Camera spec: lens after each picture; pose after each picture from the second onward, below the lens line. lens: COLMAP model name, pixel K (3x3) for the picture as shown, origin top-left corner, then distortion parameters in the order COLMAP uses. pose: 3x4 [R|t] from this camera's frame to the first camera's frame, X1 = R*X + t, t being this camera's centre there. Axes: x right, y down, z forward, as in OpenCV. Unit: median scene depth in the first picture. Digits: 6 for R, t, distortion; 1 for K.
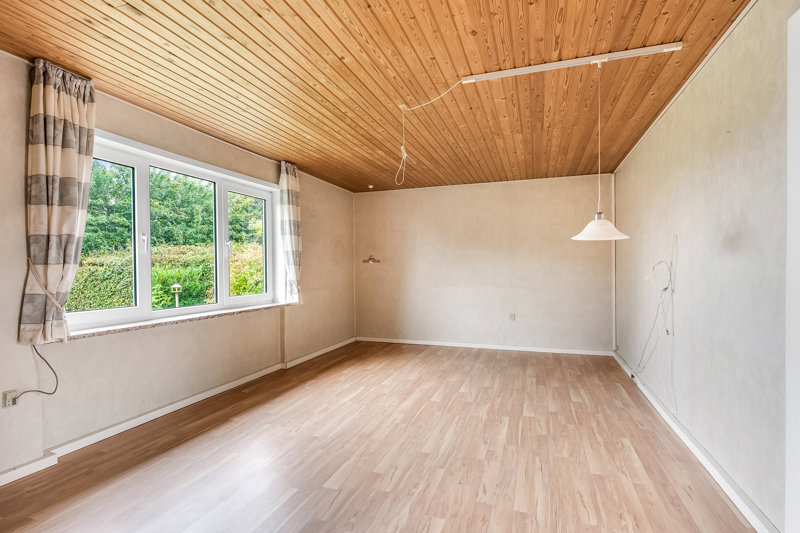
lens RADIAL K [[390.5, 0, 399.3], [0, 390.5, 271.1], [0, 0, 1]] dist [-0.001768, -0.000795]
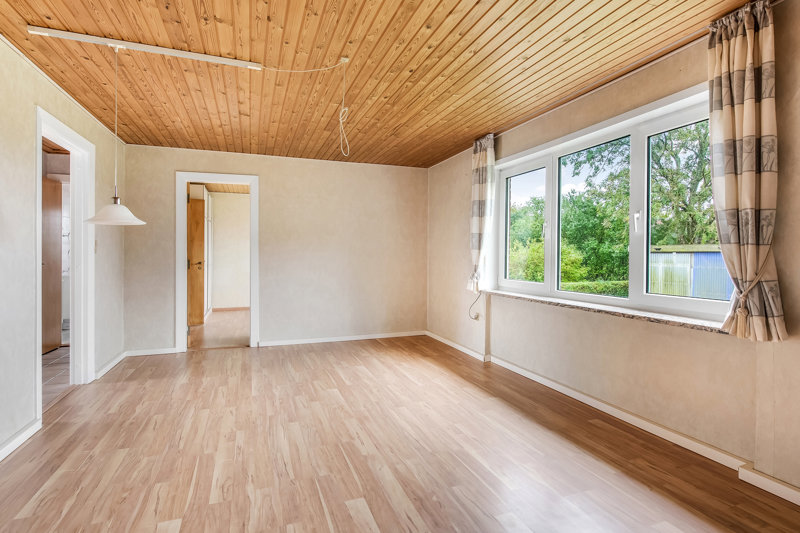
lens RADIAL K [[390.5, 0, 390.3], [0, 390.5, 248.7], [0, 0, 1]] dist [-0.001768, -0.000795]
pose [[-0.774420, -0.001328, -0.632671, 0.517307], [-0.000978, 0.999999, -0.000903, -0.015562], [0.632671, -0.000080, -0.774420, 1.906579]]
